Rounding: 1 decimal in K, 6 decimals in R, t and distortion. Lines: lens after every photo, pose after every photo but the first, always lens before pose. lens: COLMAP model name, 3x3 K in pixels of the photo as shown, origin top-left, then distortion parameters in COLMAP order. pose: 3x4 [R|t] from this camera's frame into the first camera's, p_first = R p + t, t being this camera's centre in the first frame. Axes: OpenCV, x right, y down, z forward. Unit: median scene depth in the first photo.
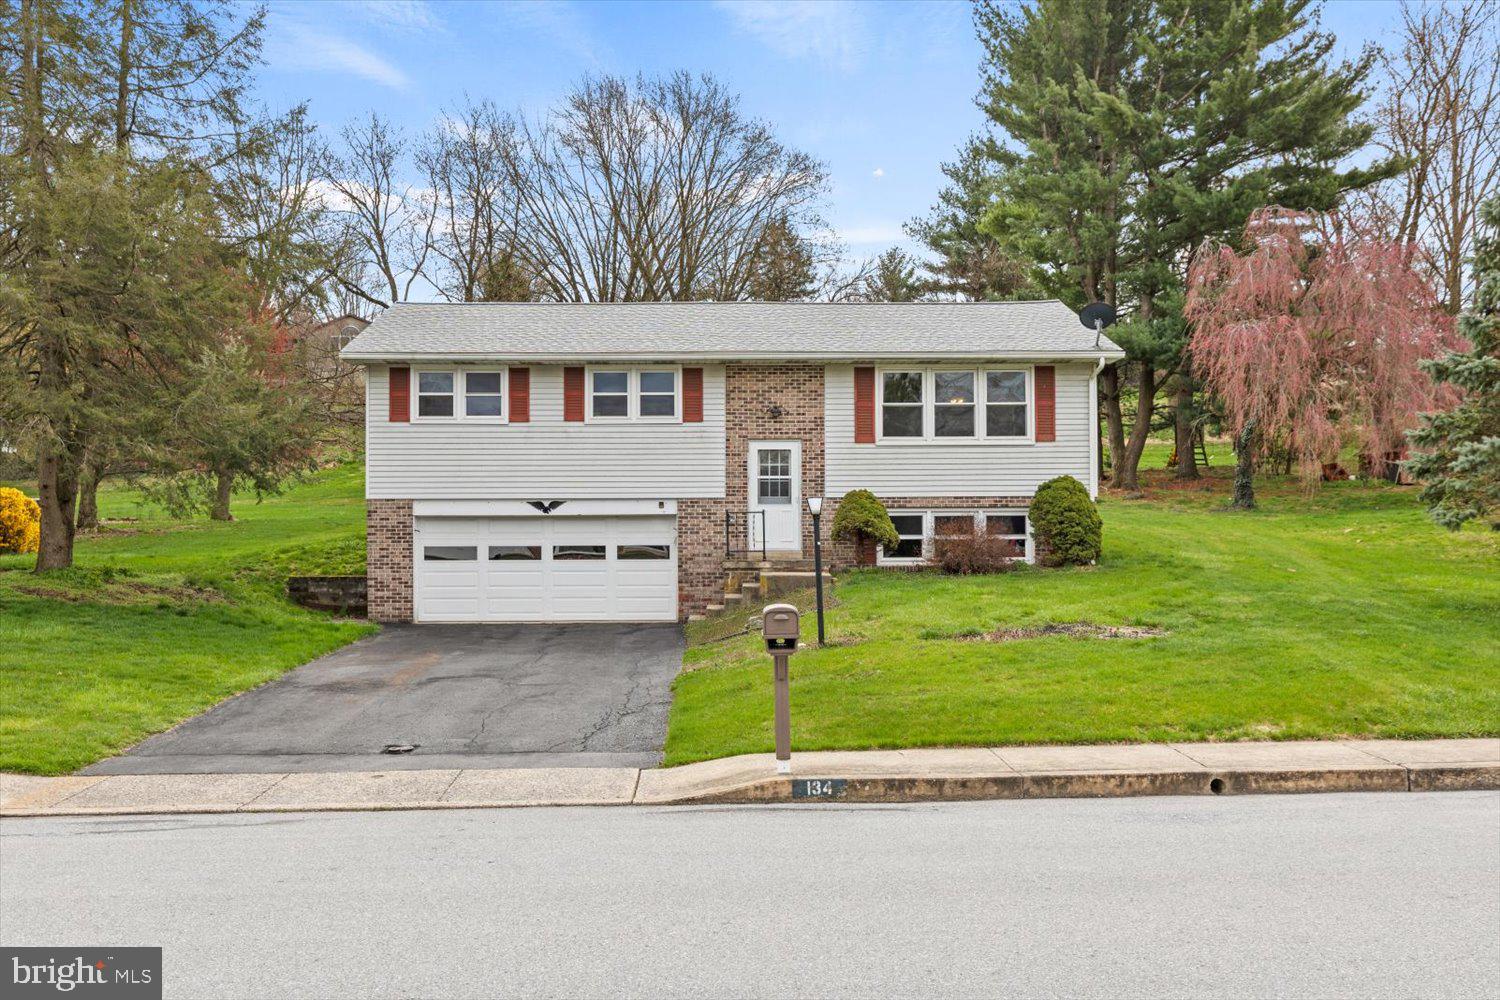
lens RADIAL K [[1483.0, 0, 750.4], [0, 1483.0, 520.8], [0, 0, 1]] dist [-0.001350, -0.003902]
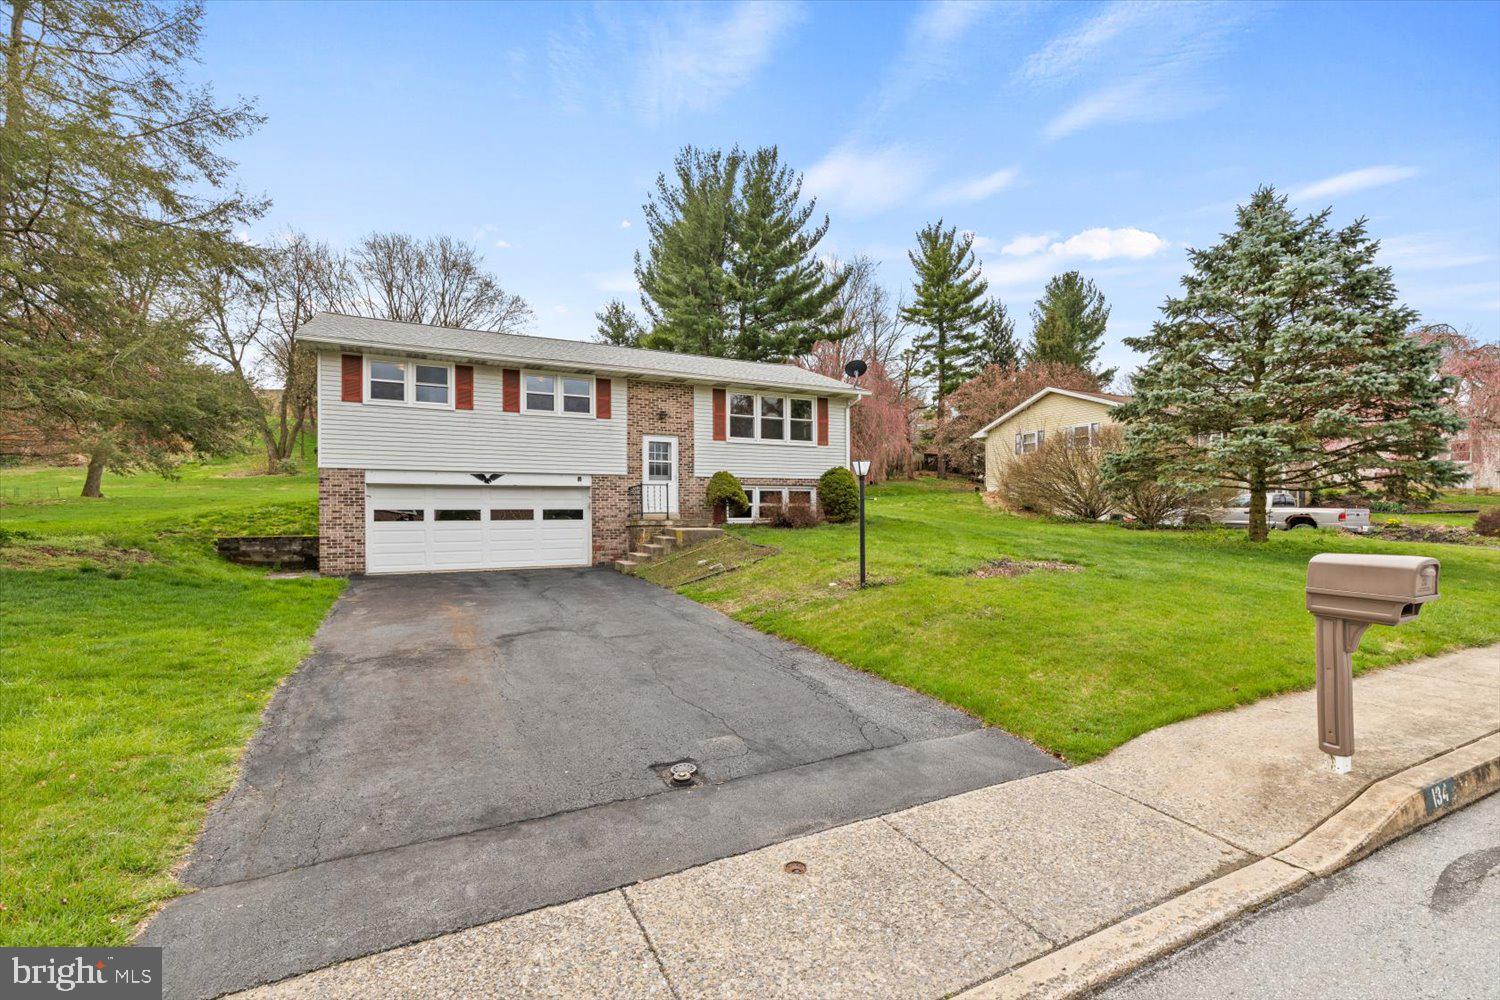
lens RADIAL K [[671.6, 0, 761.3], [0, 671.6, 514.9], [0, 0, 1]] dist [-0.000520, -0.000488]
pose [[0.889968, -0.000637, 0.456022, -0.190679], [-0.003267, 0.999964, 0.007771, 0.016430], [-0.456011, -0.008406, 0.889934, 0.385411]]
